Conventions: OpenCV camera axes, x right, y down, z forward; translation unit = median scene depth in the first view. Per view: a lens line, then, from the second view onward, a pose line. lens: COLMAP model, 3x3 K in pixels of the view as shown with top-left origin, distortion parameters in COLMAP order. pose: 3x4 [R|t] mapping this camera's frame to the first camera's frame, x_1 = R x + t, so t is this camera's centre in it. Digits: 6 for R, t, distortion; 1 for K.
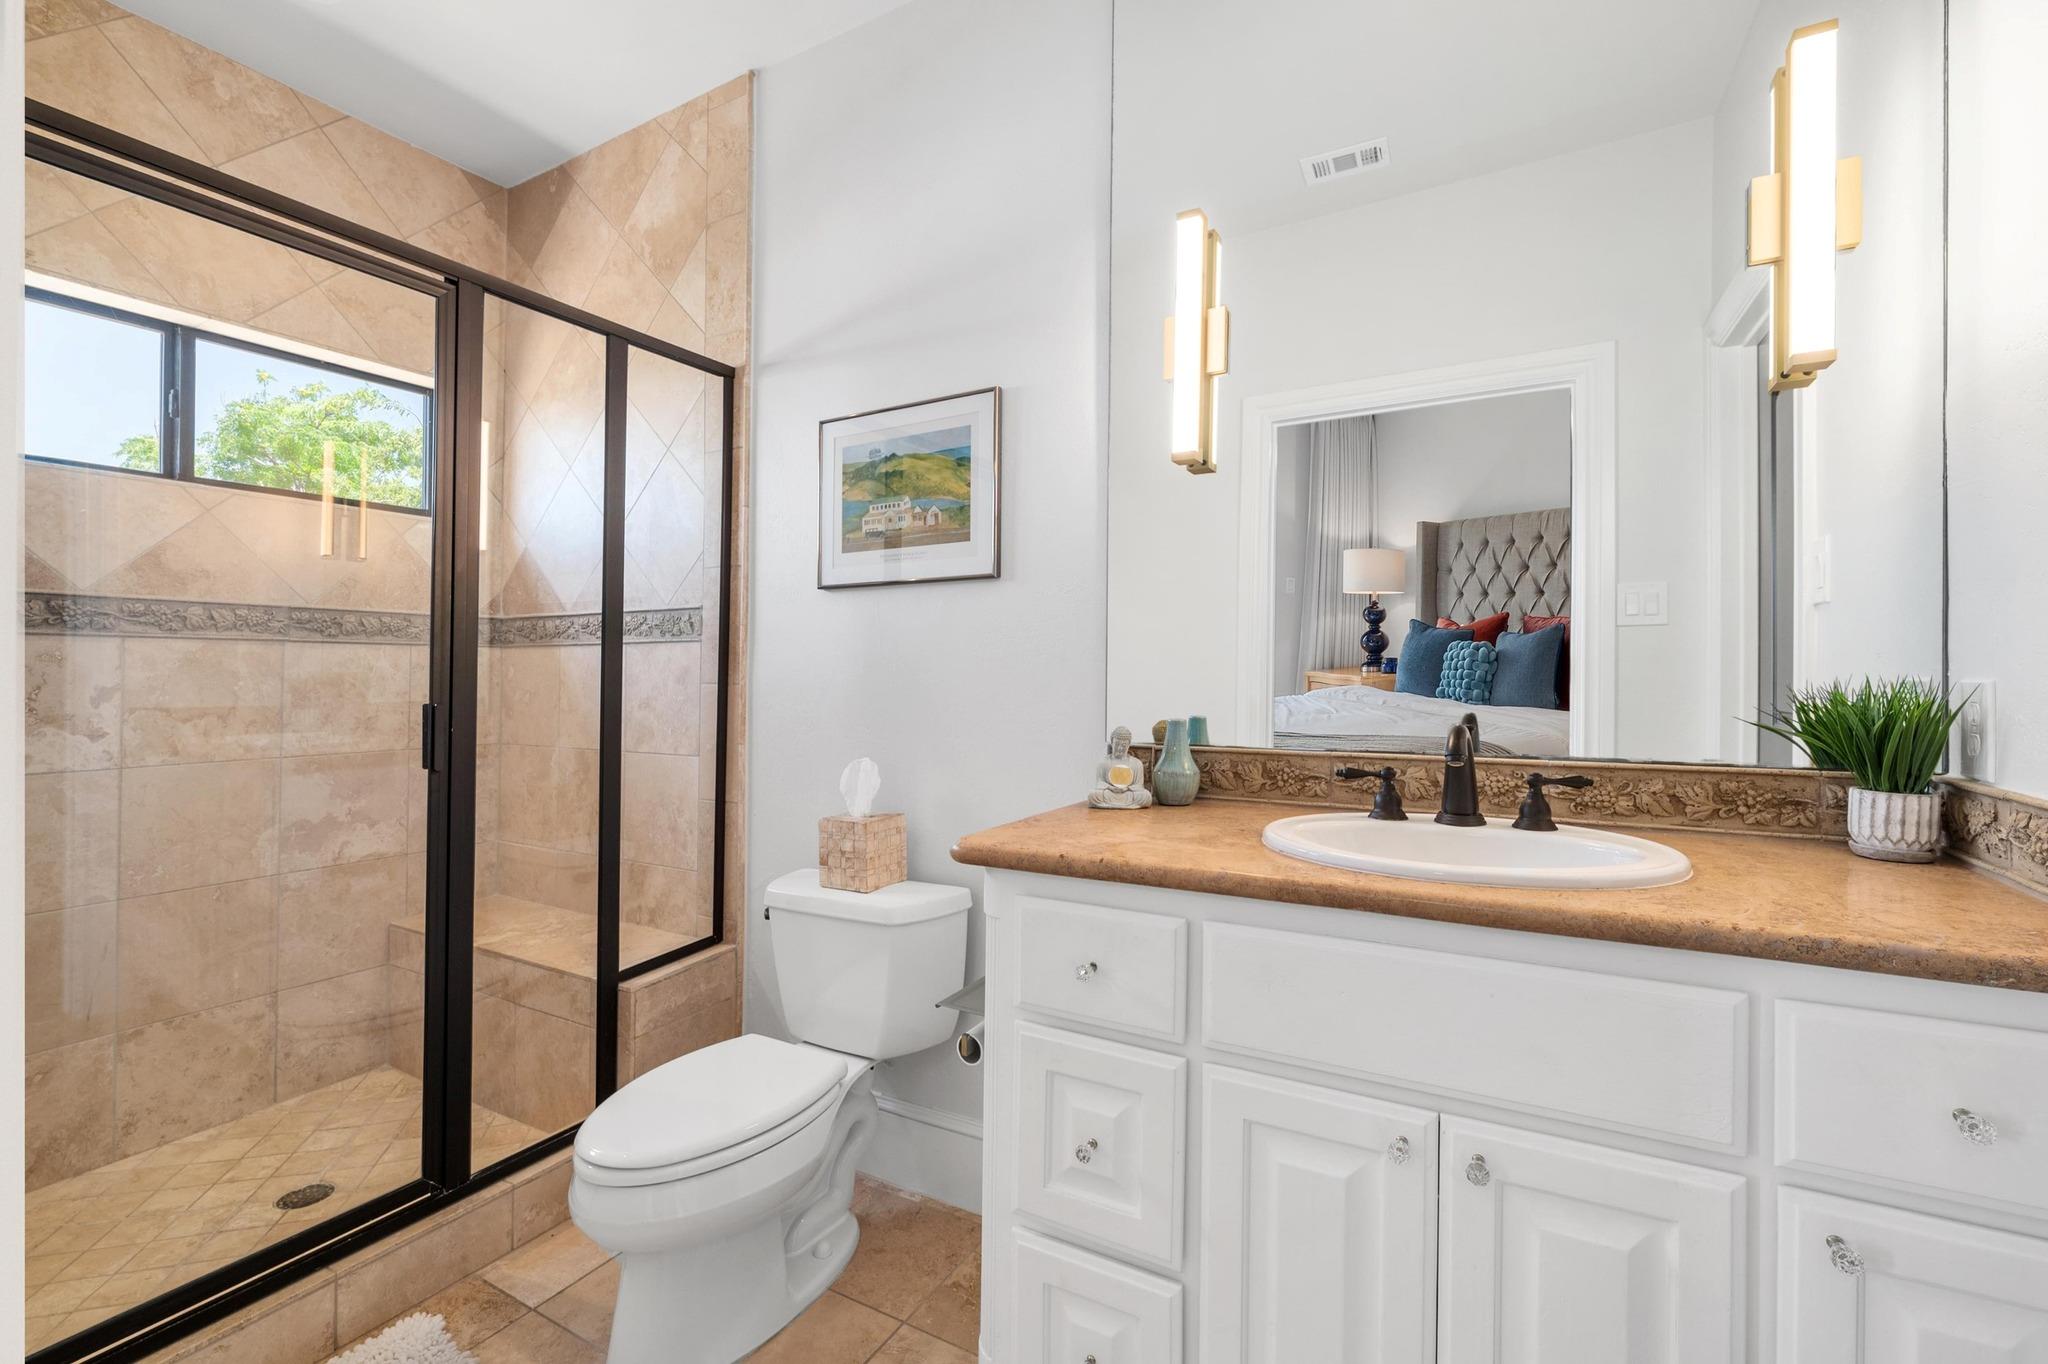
lens RADIAL K [[844.8, 0, 1024.7], [0, 844.8, 680.8], [0, 0, 1]] dist [-0.003656, -0.000243]
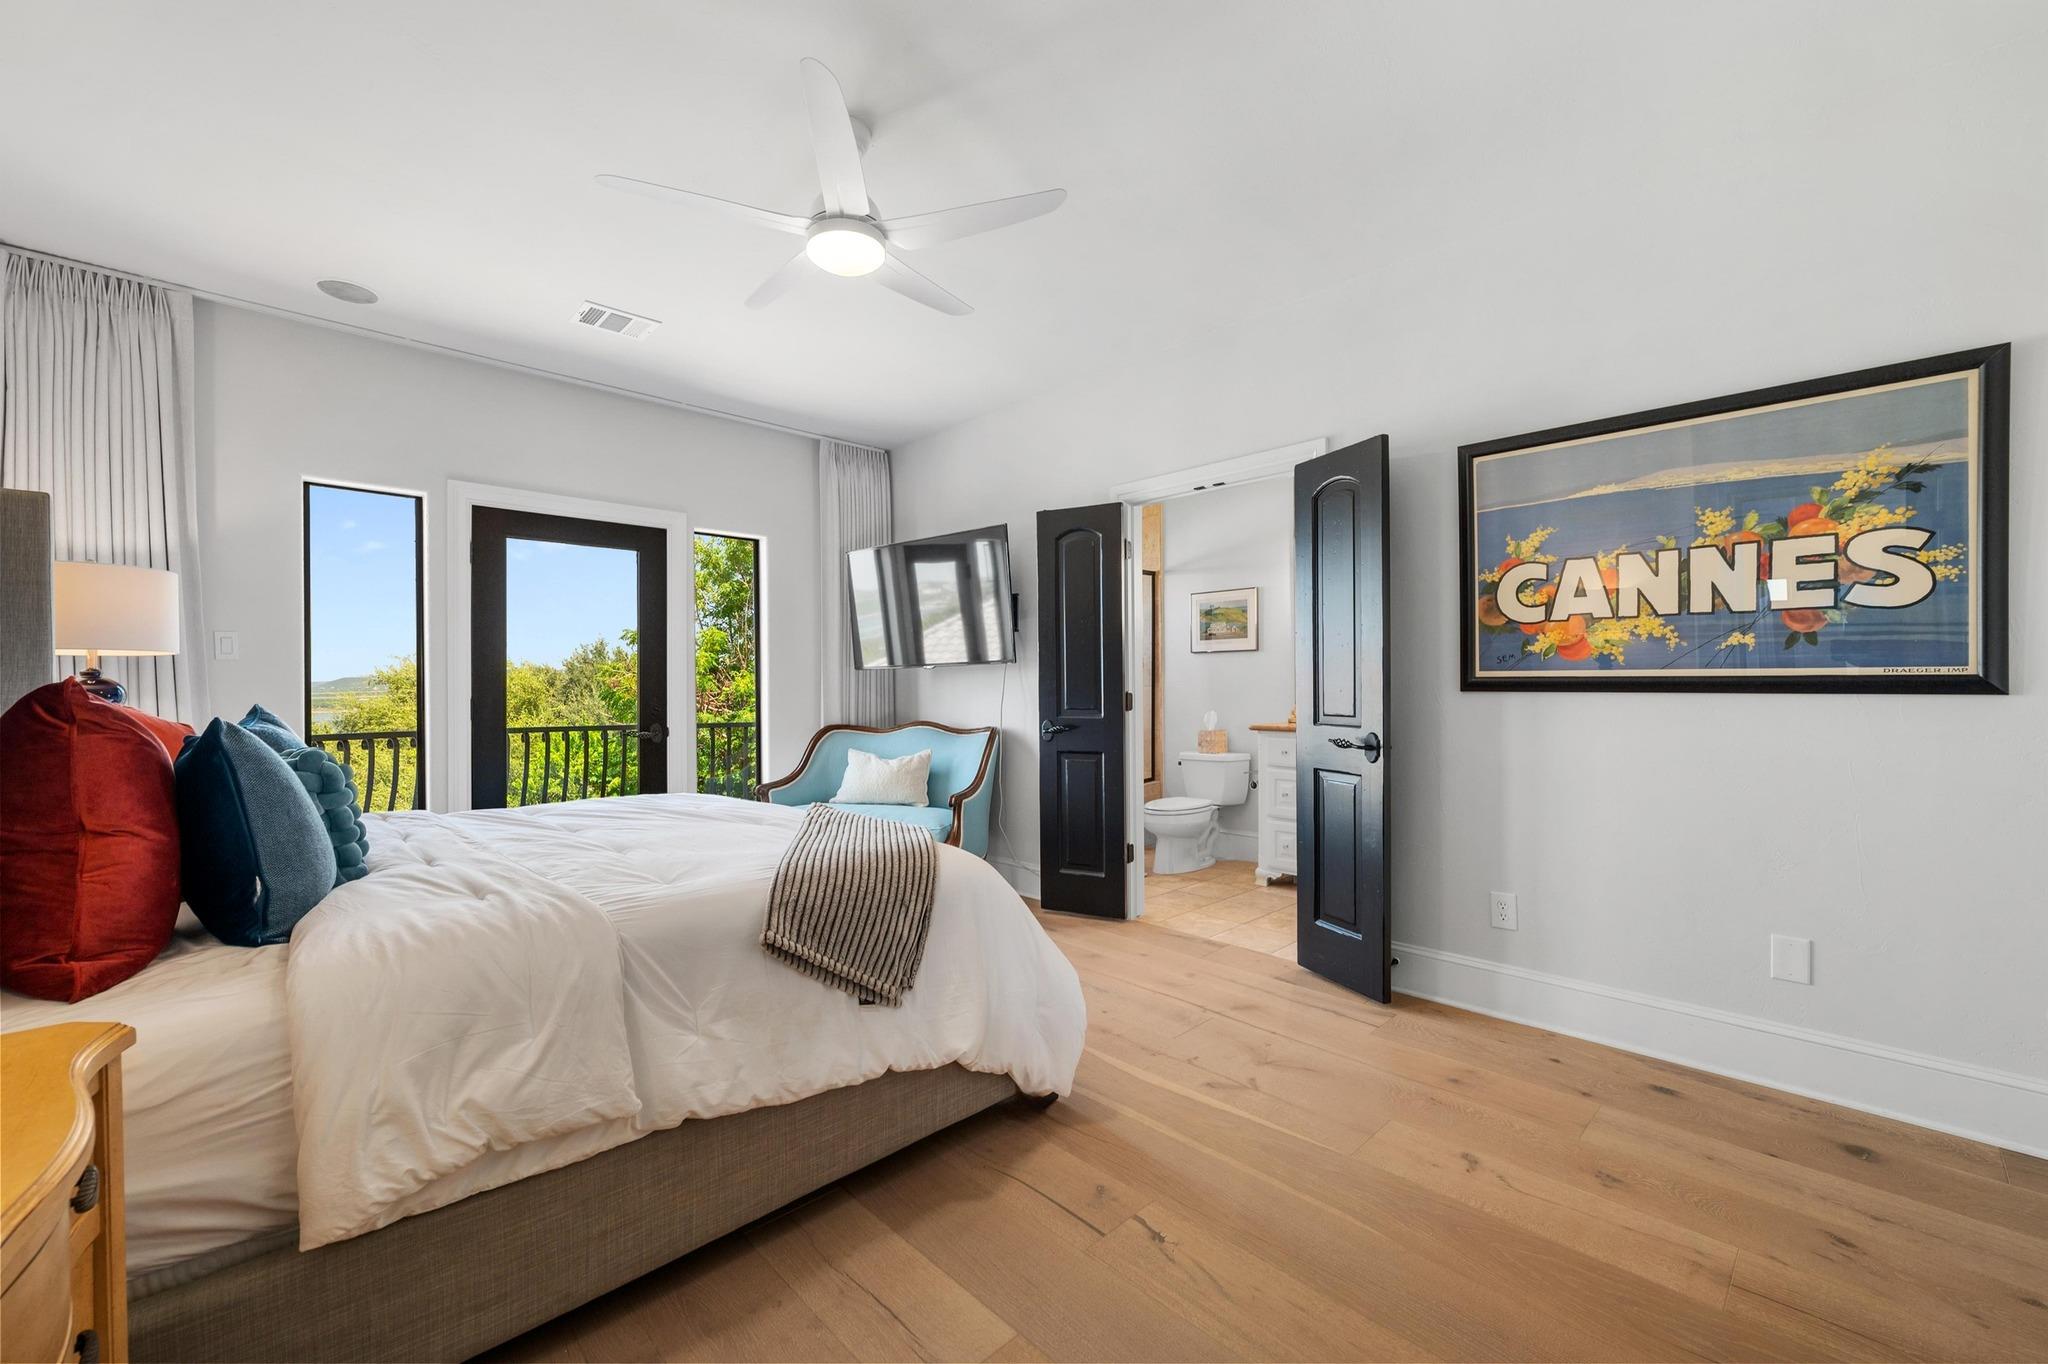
lens RADIAL K [[816.6, 0, 1019.5], [0, 816.6, 681.6], [0, 0, 1]] dist [-0.008544, 0.000797]
pose [[0.955569, -0.015052, -0.294382, 0.010957], [0.016580, 0.999859, 0.002696, -0.031982], [0.294300, -0.007457, 0.955684, -1.965107]]
